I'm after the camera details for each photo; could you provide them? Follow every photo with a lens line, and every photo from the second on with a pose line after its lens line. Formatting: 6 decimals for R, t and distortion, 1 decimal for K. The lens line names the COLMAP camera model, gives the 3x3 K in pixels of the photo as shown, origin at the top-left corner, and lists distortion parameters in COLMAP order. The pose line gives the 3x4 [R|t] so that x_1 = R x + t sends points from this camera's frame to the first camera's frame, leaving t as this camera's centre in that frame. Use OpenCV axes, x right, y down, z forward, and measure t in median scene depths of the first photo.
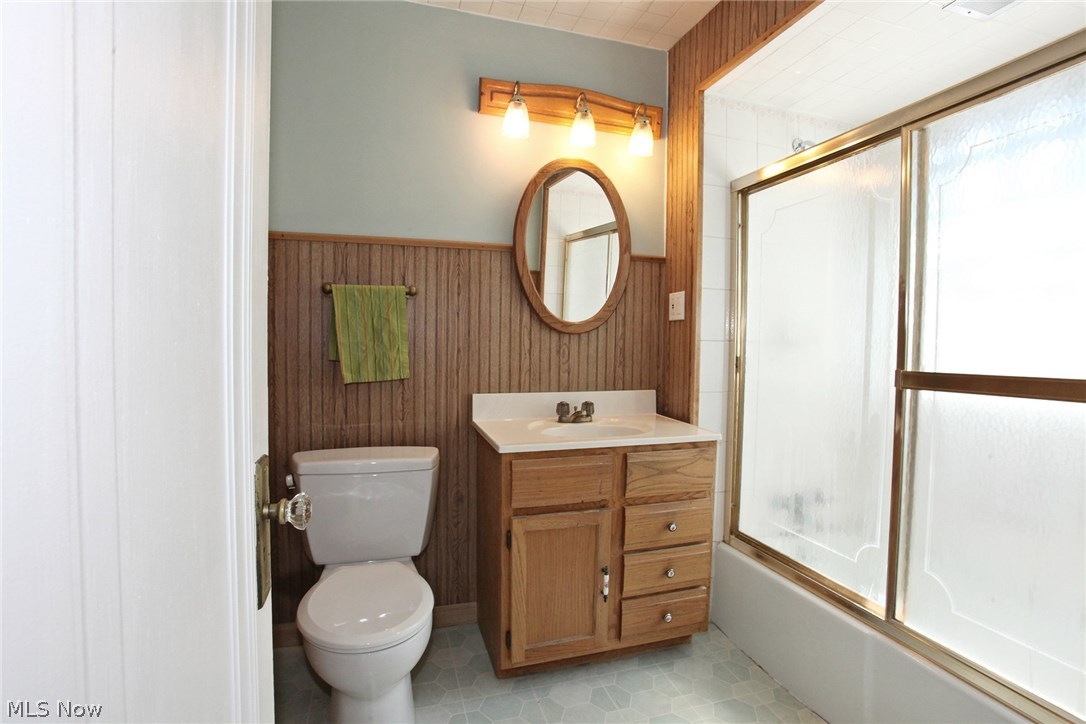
lens RADIAL K [[530.3, 0, 540.9], [0, 530.3, 363.1], [0, 0, 1]] dist [-0.080119, 0.035655]
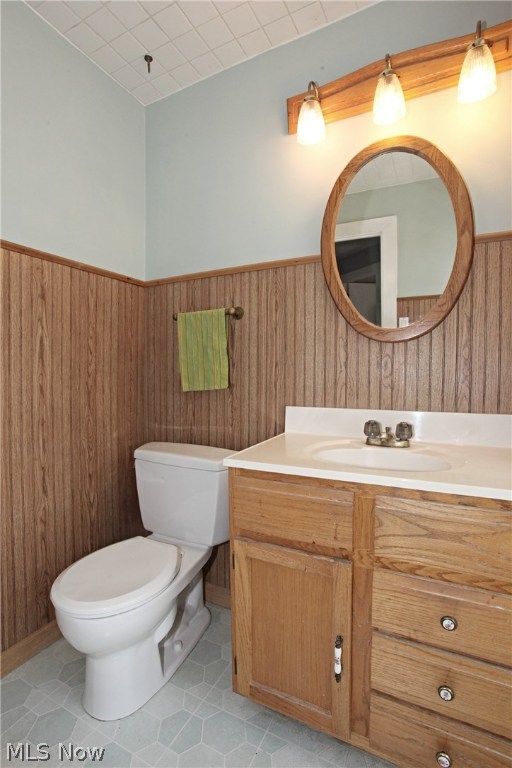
lens RADIAL K [[375.0, 0, 256.0], [0, 375.0, 384.0], [0, 0, 1]] dist [-0.080119, 0.035655]
pose [[0.717341, 0.010298, -0.696646, 0.335181], [-0.021834, 0.999732, -0.007705, 0.022185], [0.696380, 0.020737, 0.717374, 0.439894]]
